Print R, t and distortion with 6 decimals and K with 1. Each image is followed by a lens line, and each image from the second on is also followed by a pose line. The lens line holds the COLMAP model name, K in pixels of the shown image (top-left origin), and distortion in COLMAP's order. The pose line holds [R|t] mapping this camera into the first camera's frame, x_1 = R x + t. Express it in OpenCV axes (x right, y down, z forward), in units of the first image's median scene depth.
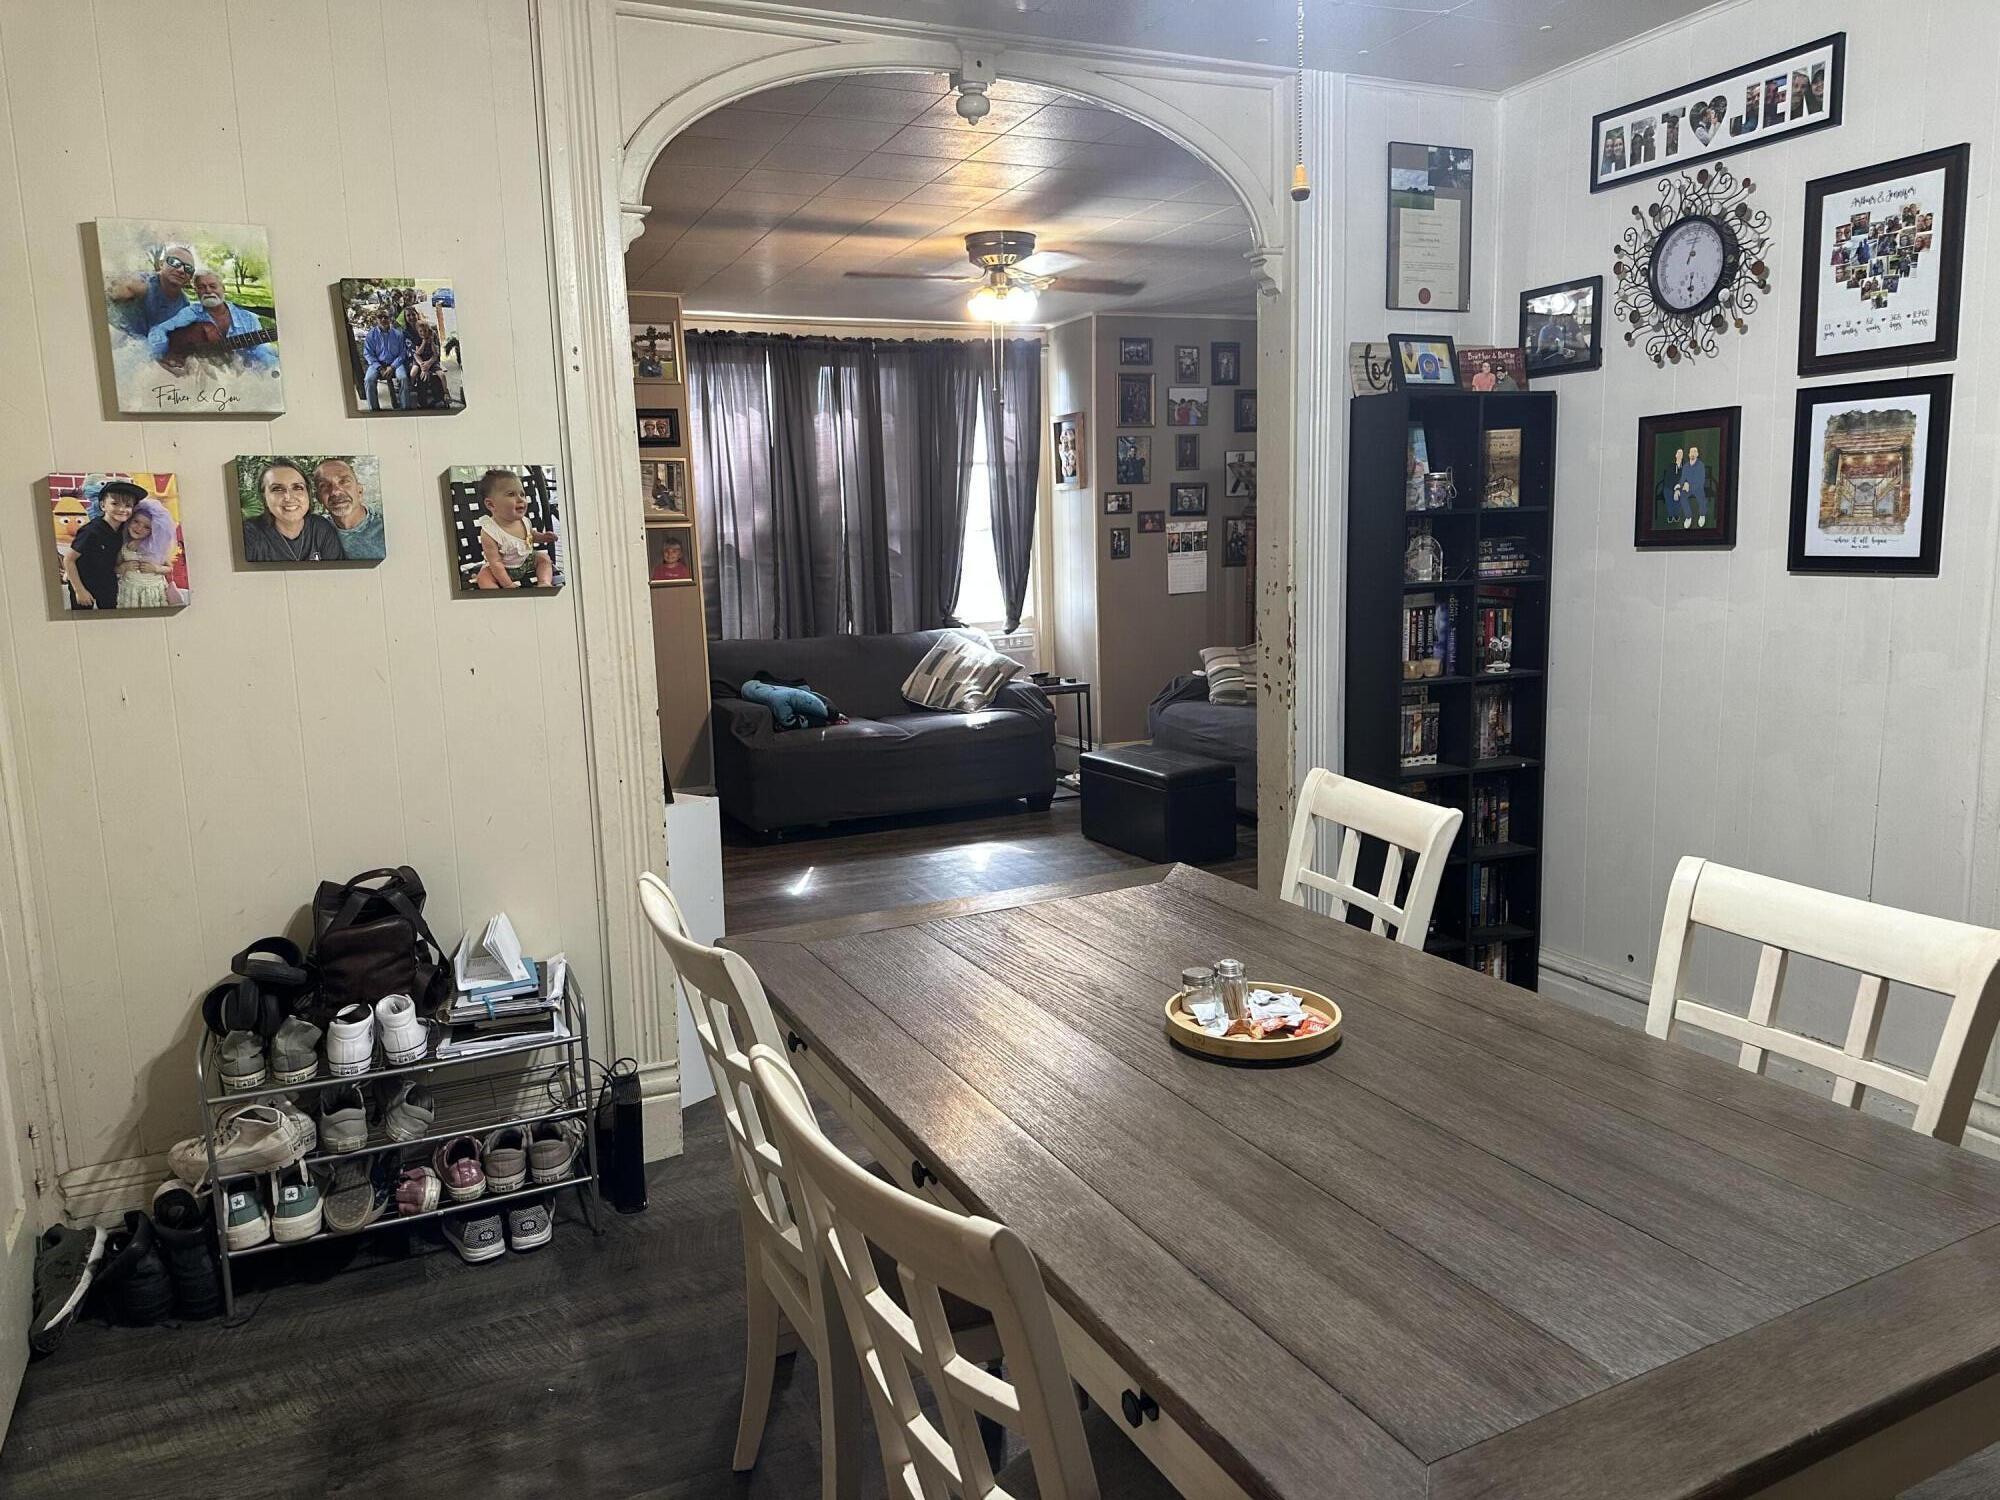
lens RADIAL K [[1391.8, 0, 993.4], [0, 1391.8, 737.9], [0, 0, 1]] dist [-0.009986, -0.008941]
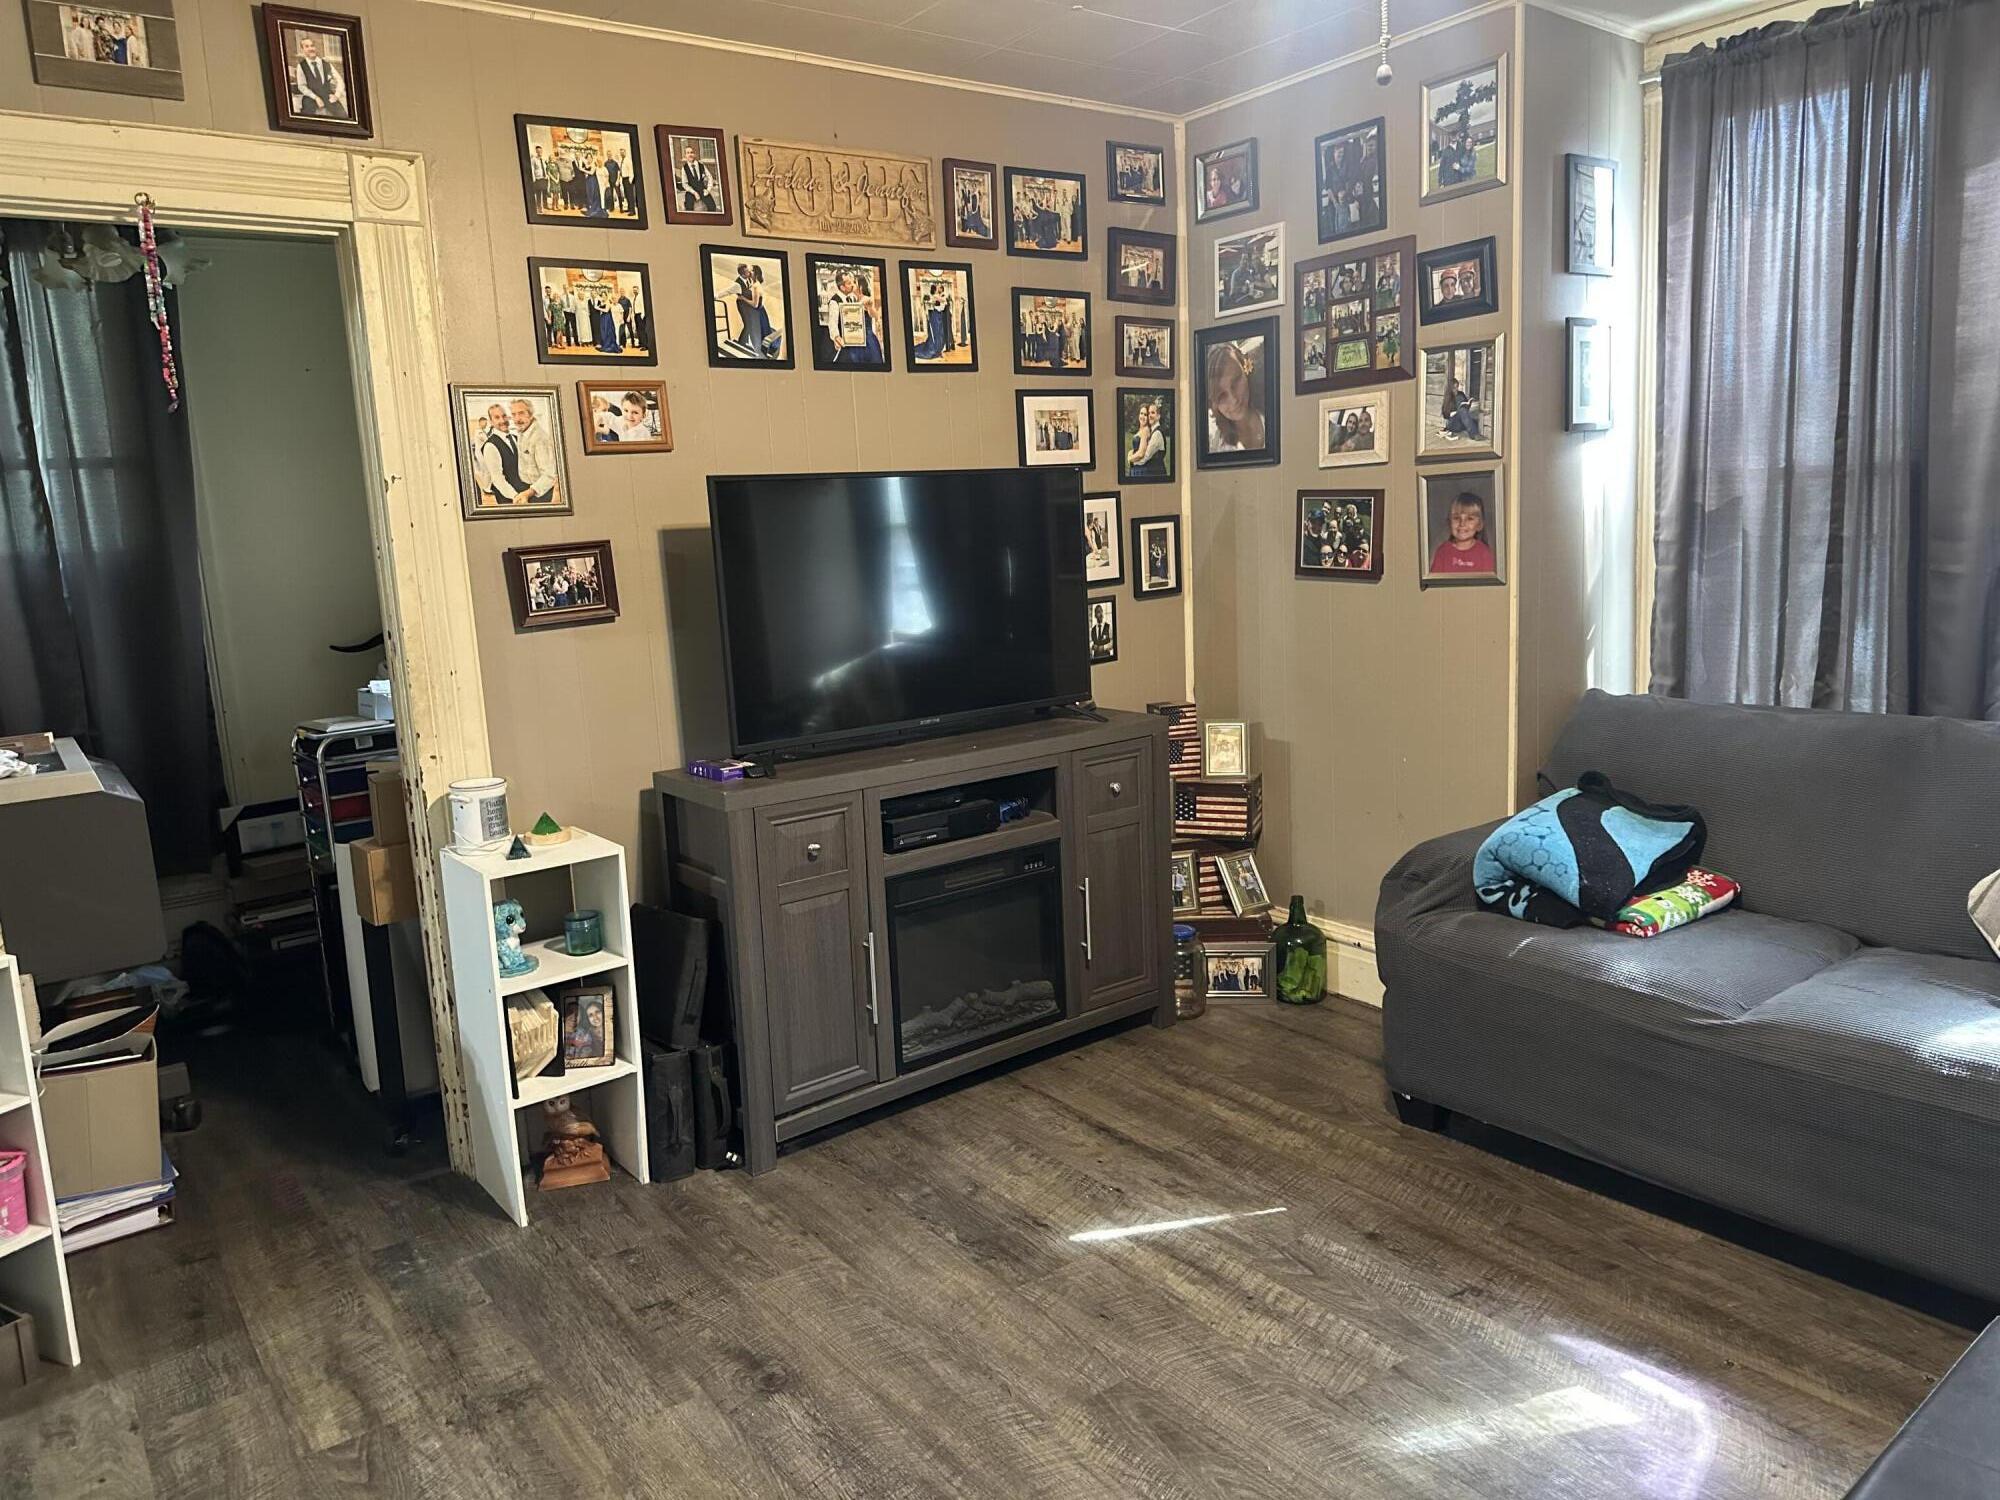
lens RADIAL K [[1391.8, 0, 993.4], [0, 1391.8, 737.9], [0, 0, 1]] dist [-0.009986, -0.008941]
pose [[0.206674, 0.175976, -0.962454, 0.548510], [-0.105868, 0.981939, 0.156804, -0.253104], [0.972665, 0.069486, 0.221572, 1.562757]]
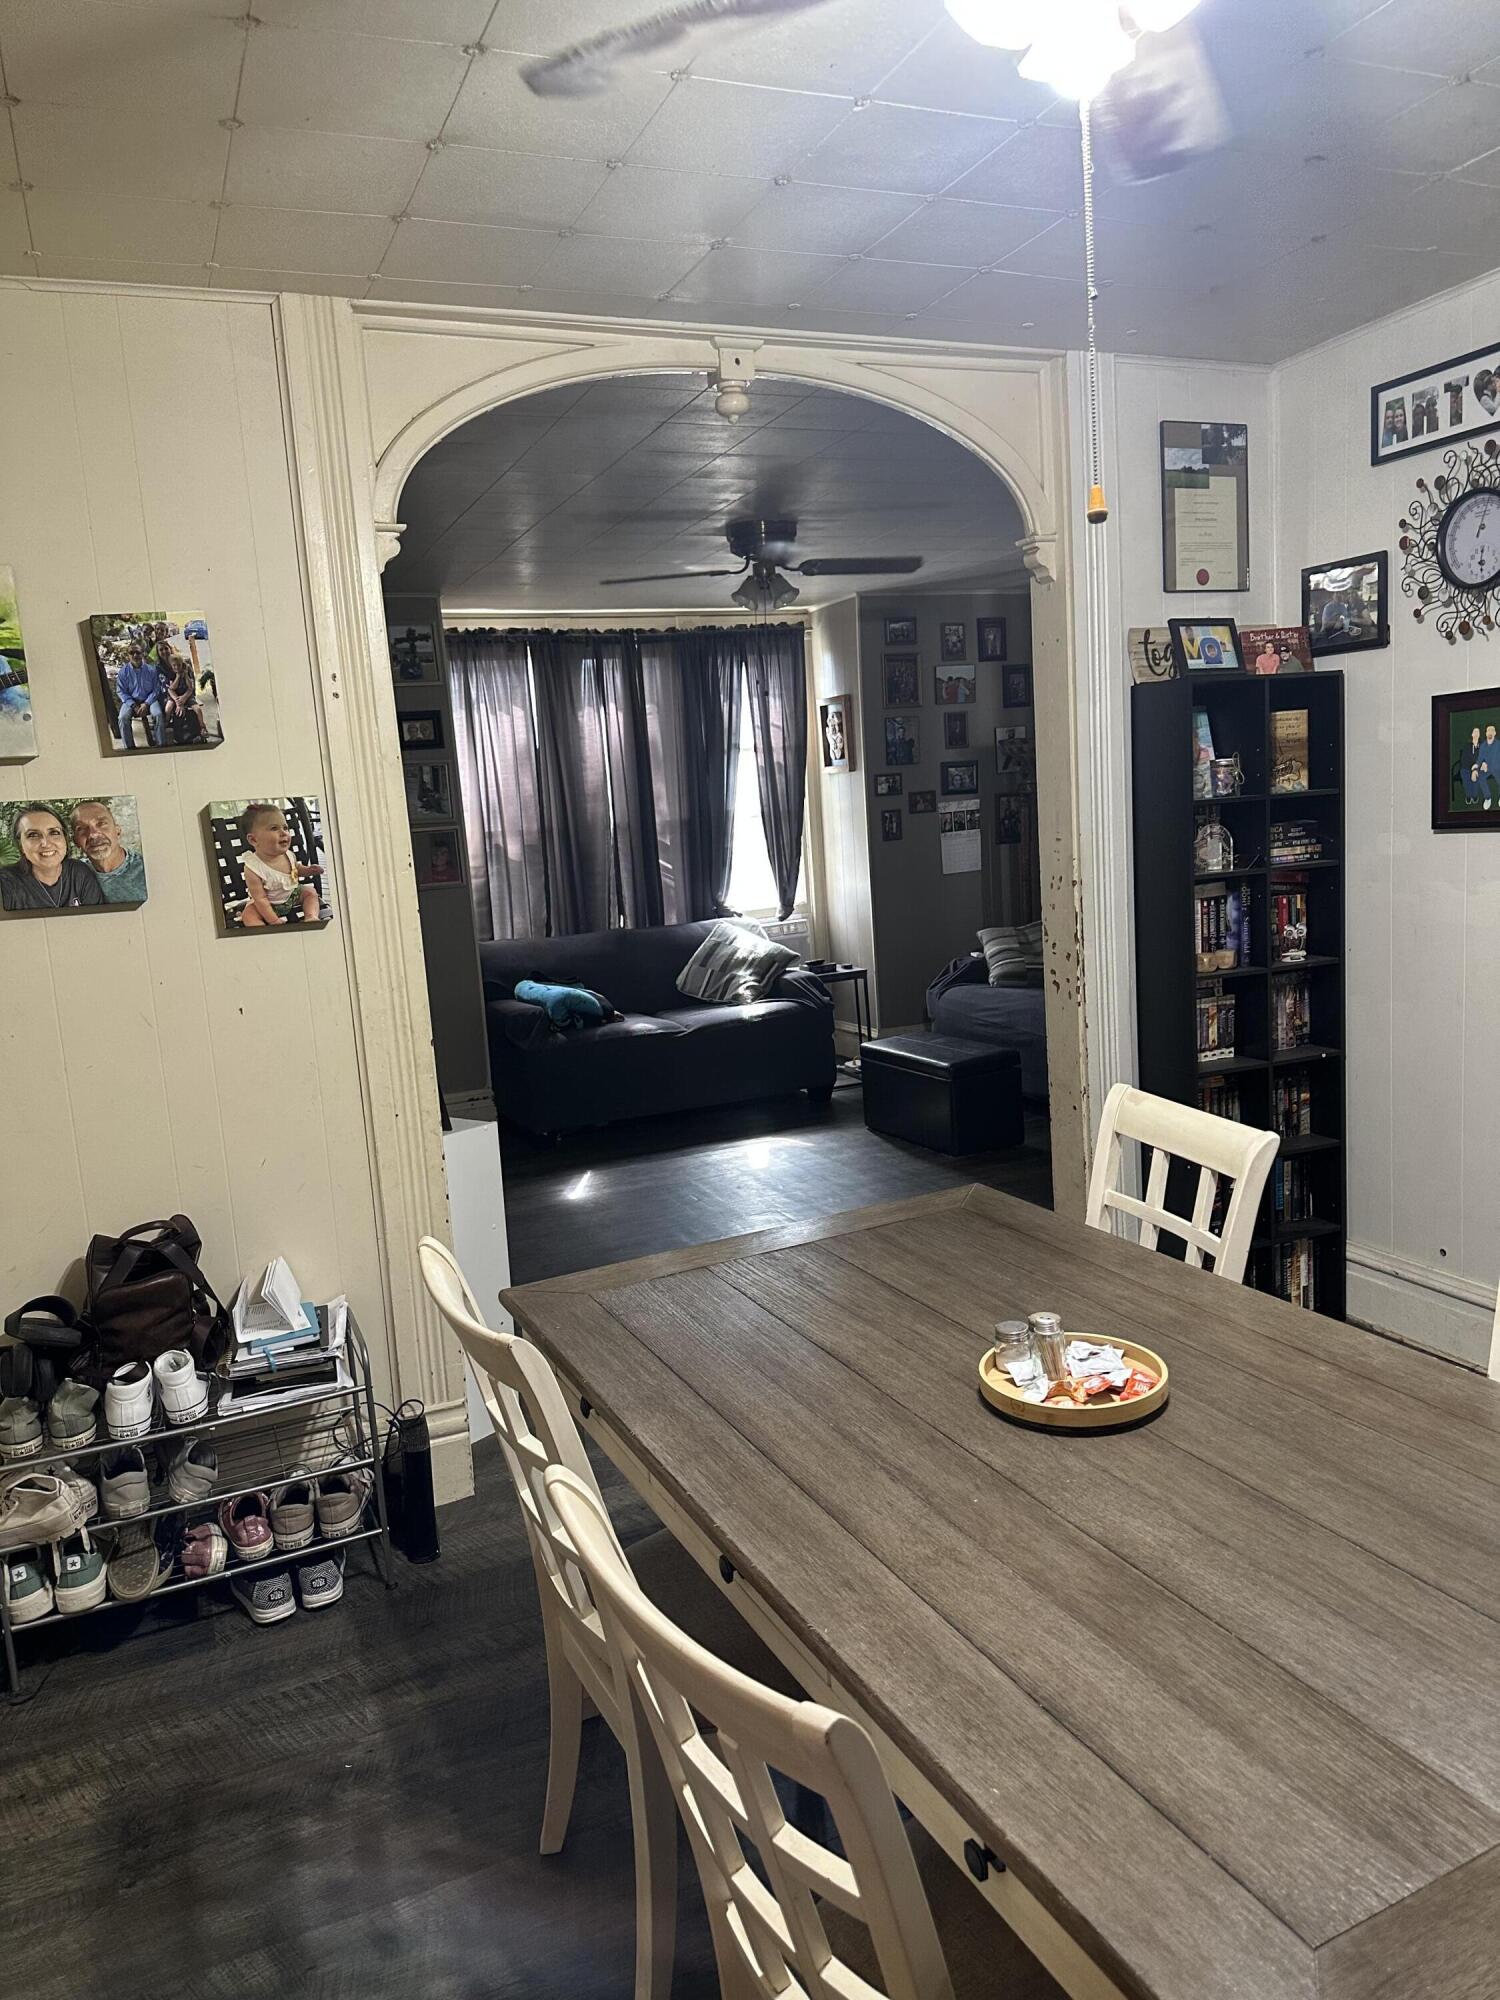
lens RADIAL K [[1391.8, 0, 750.0], [0, 1391.8, 1000.0], [0, 0, 1]] dist [-0.009986, -0.008941]
pose [[0.999213, -0.037921, -0.011644, -0.007470], [0.037858, 0.999267, -0.005592, -0.036668], [0.011848, 0.005147, 0.999917, 0.032772]]
